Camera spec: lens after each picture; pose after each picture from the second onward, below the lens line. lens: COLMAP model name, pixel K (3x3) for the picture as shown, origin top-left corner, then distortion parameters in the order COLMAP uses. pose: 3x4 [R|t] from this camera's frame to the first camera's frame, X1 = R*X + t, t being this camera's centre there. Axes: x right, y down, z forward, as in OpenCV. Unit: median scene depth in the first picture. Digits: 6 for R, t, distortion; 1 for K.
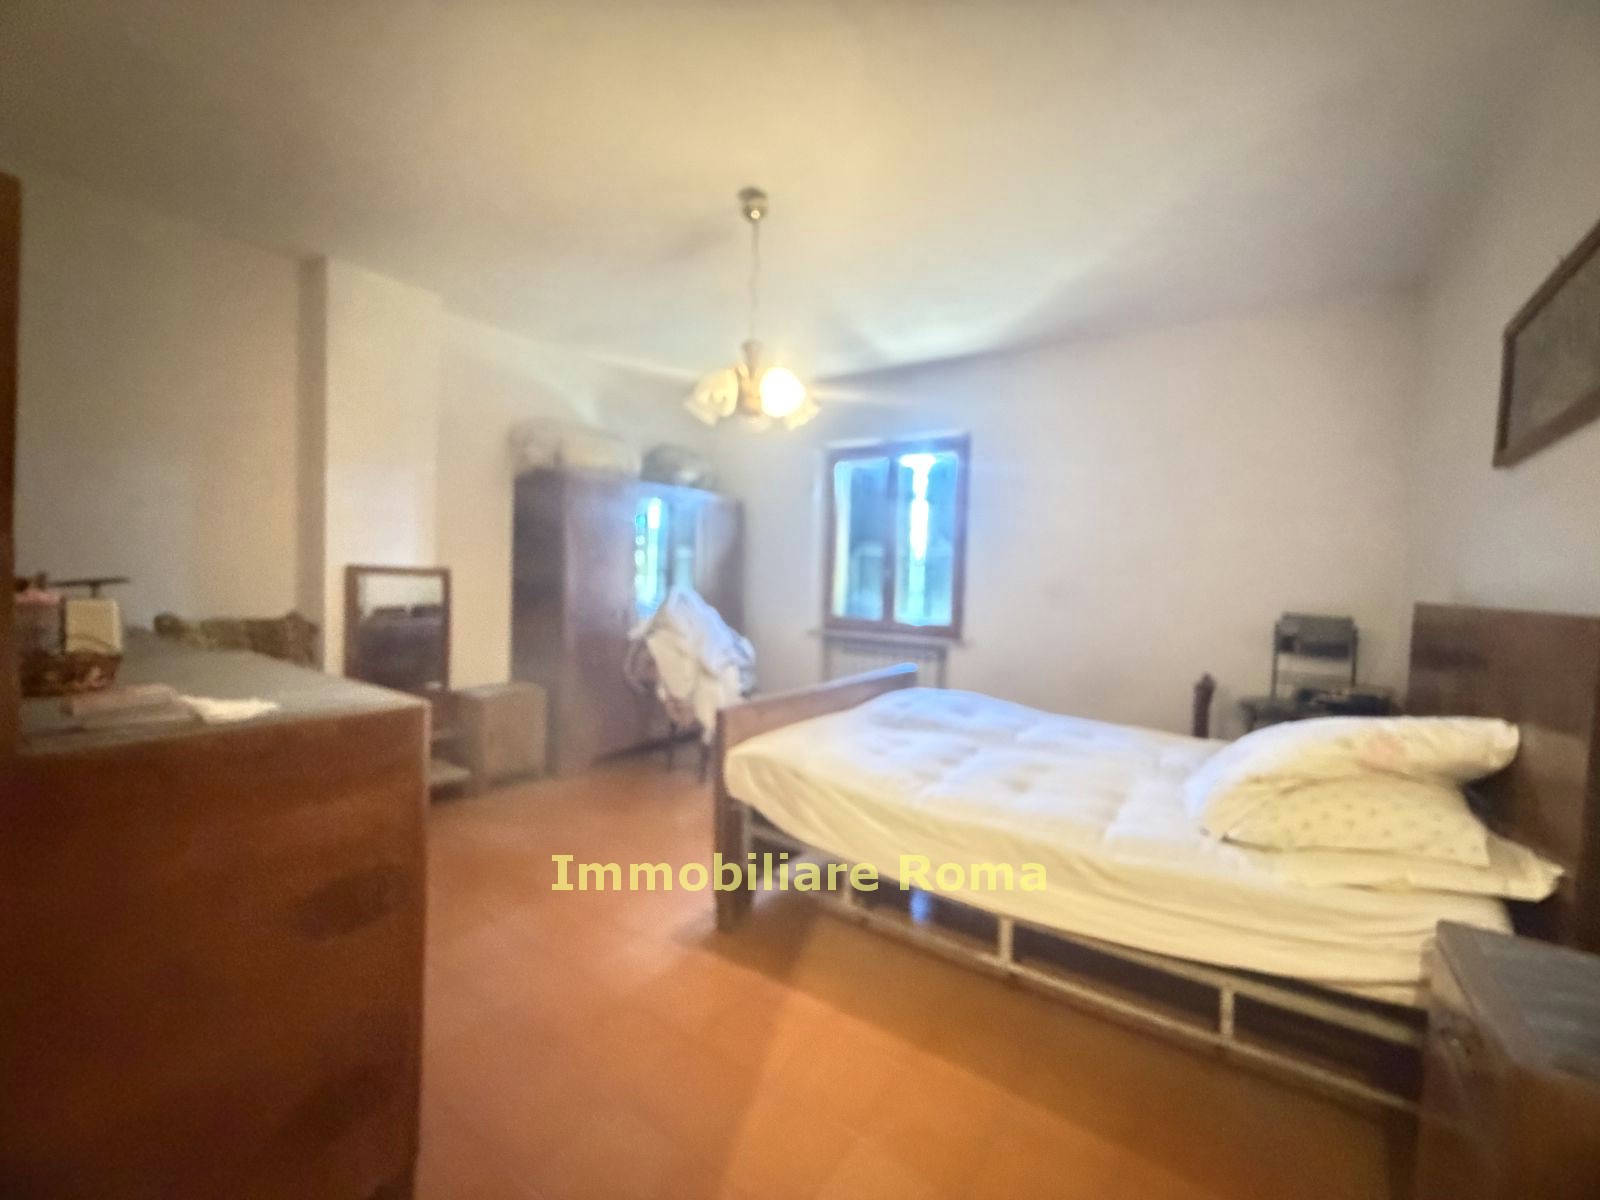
lens RADIAL K [[644.4, 0, 788.6], [0, 644.4, 609.3], [0, 0, 1]] dist [0.003595, -0.000595]
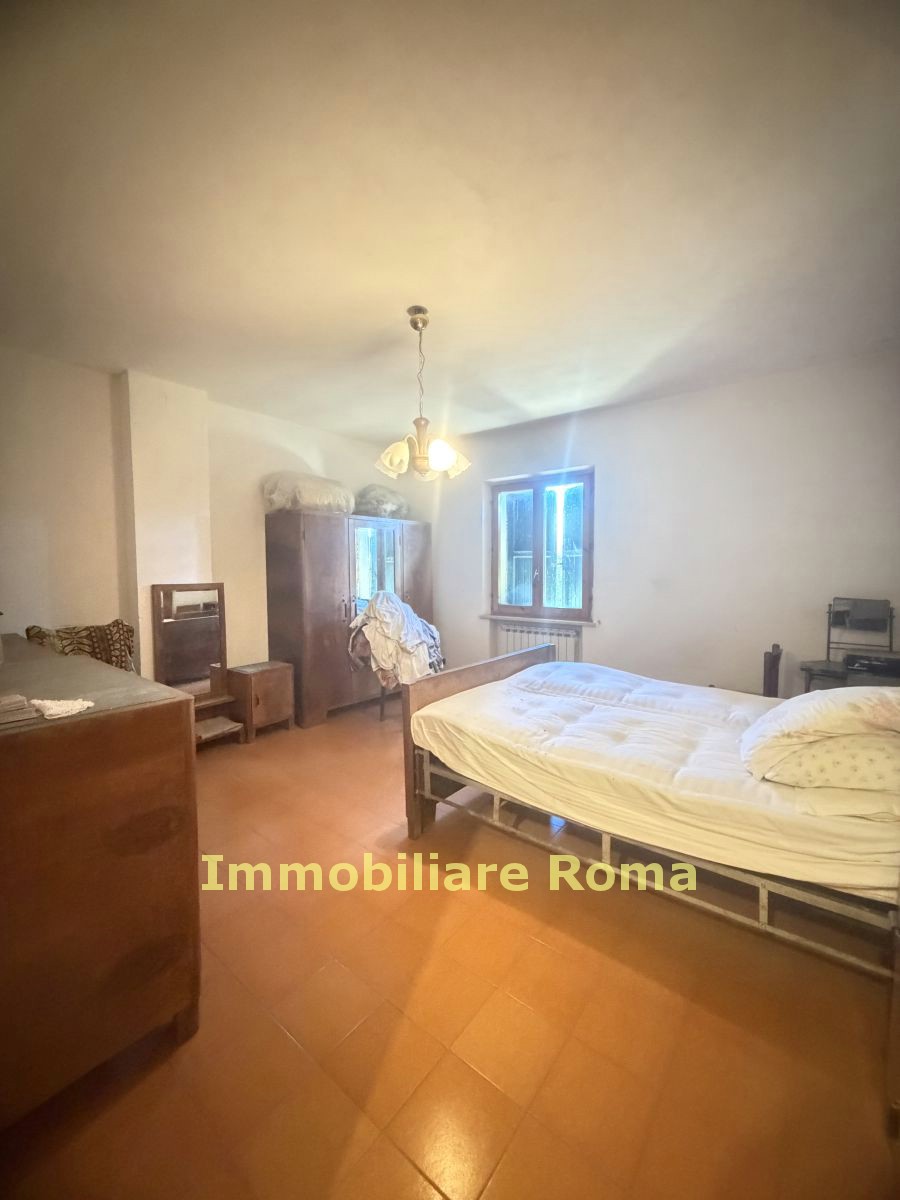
lens RADIAL K [[483.3, 0, 460.7], [0, 483.3, 592.6], [0, 0, 1]] dist [0.003595, -0.000595]
pose [[0.997301, -0.032068, -0.066050, 0.082595], [0.033711, 0.999146, 0.023913, -0.059791], [0.065227, -0.026075, 0.997530, -0.038784]]
